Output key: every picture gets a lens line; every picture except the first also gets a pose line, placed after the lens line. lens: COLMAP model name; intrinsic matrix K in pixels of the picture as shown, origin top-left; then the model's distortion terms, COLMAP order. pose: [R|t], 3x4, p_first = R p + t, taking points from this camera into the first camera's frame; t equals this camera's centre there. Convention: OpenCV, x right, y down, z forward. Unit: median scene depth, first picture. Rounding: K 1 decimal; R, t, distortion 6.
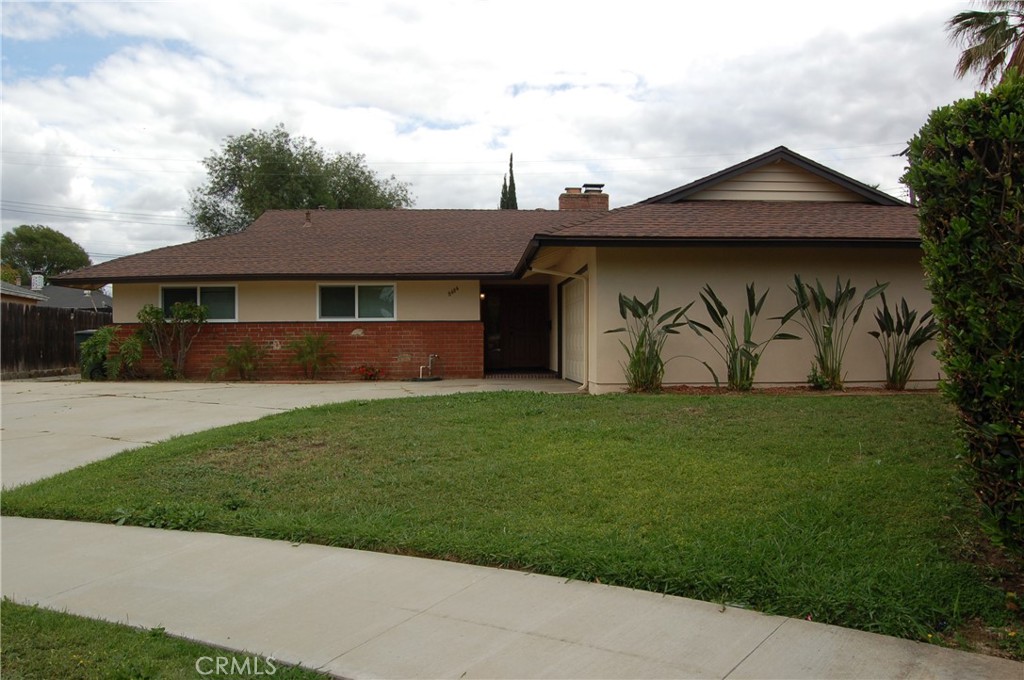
lens RADIAL K [[817.1, 0, 512.0], [0, 817.1, 340.0], [0, 0, 1]] dist [-0.087972, 0.019129]
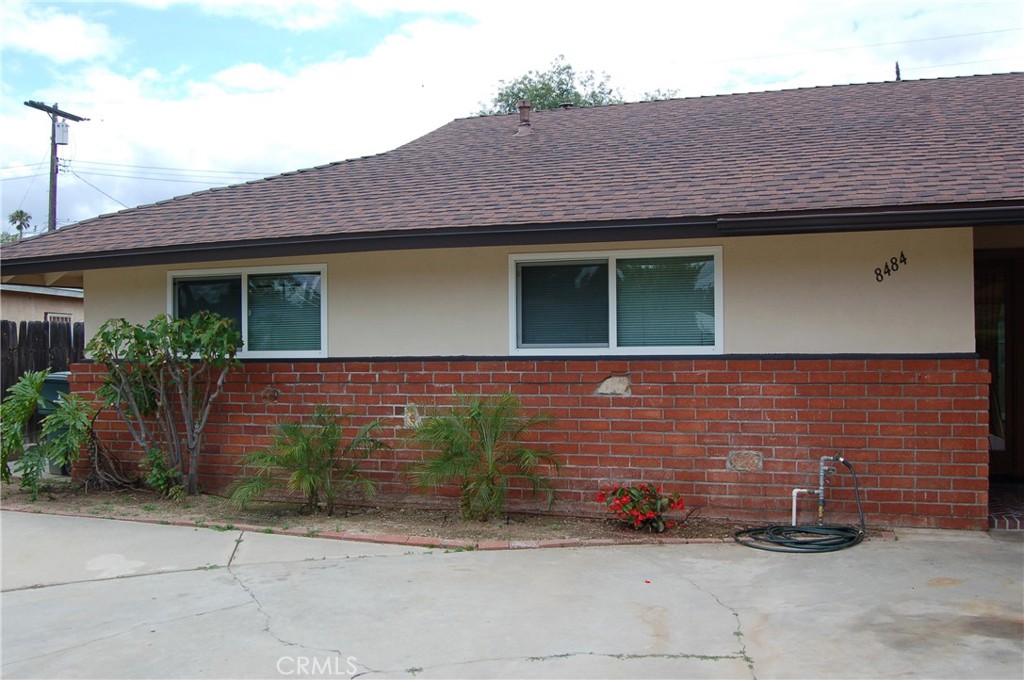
lens RADIAL K [[964.3, 0, 512.0], [0, 964.3, 340.0], [0, 0, 1]] dist [-0.065986, 0.009333]
pose [[0.935519, -0.004153, -0.353251, -0.084845], [0.004247, 0.999991, -0.000511, -0.032148], [0.353250, -0.001022, 0.935529, 0.615616]]
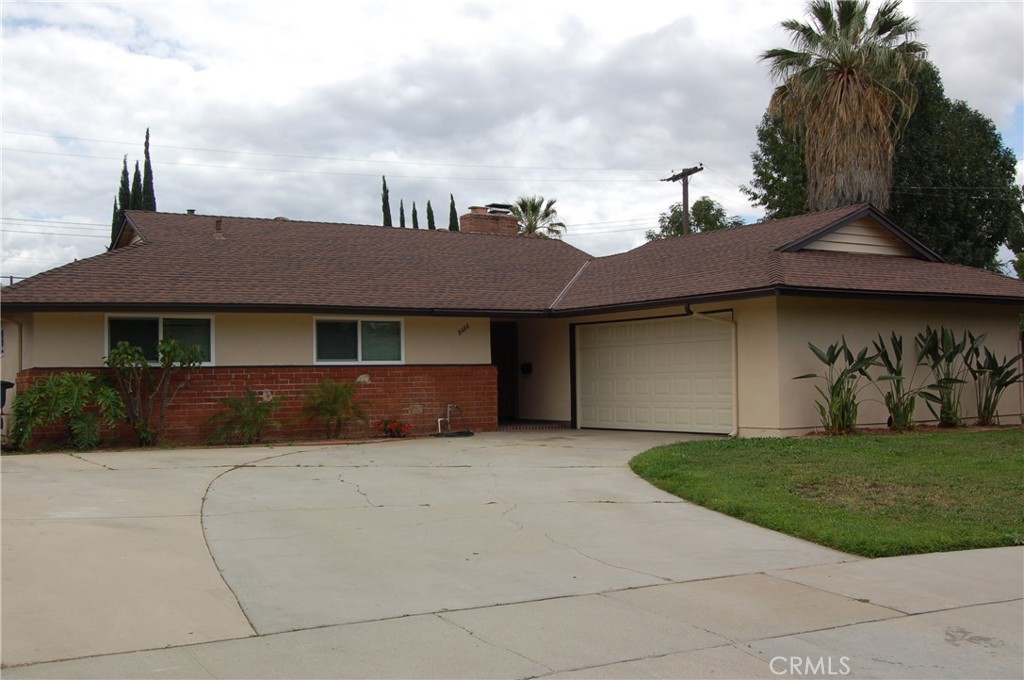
lens RADIAL K [[1116.2, 0, 512.0], [0, 1116.2, 340.0], [0, 0, 1]] dist [-0.027481, -0.011710]
pose [[0.868637, 0.009898, 0.495351, -0.649781], [0.009742, 0.999266, -0.037051, -0.005633], [-0.495354, 0.037010, 0.867902, -0.037738]]
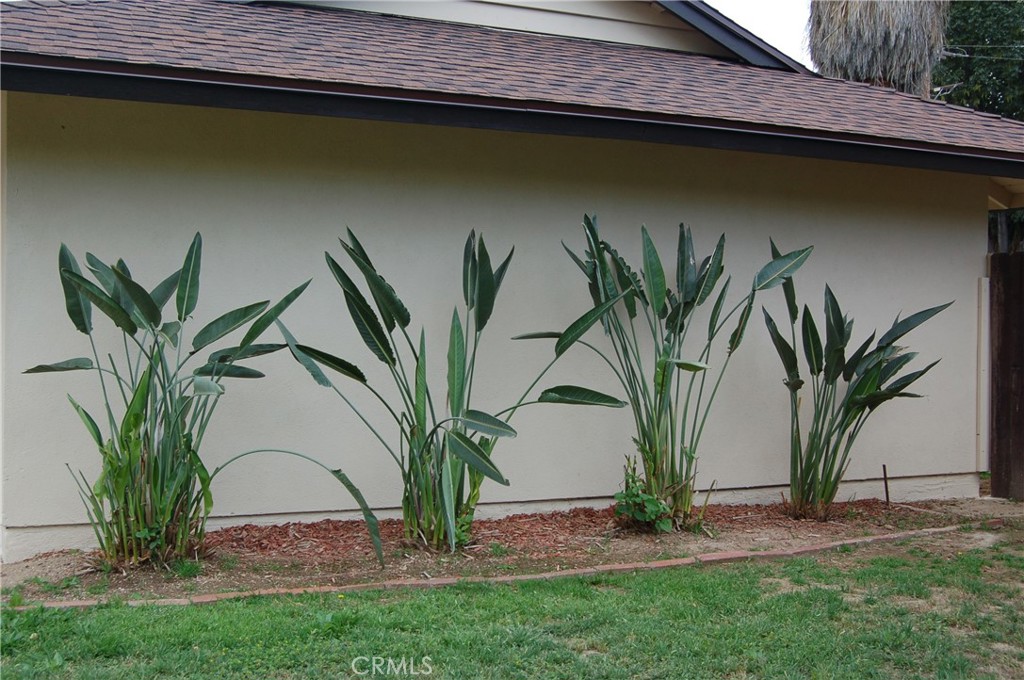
lens RADIAL K [[1236.4, 0, 512.0], [0, 1236.4, 340.0], [0, 0, 1]] dist [-0.036892, -0.020906]
pose [[0.922512, 0.011775, 0.385788, 0.074568], [-0.019101, 0.999703, 0.015163, -0.023003], [-0.385494, -0.021357, 0.922463, 0.352361]]
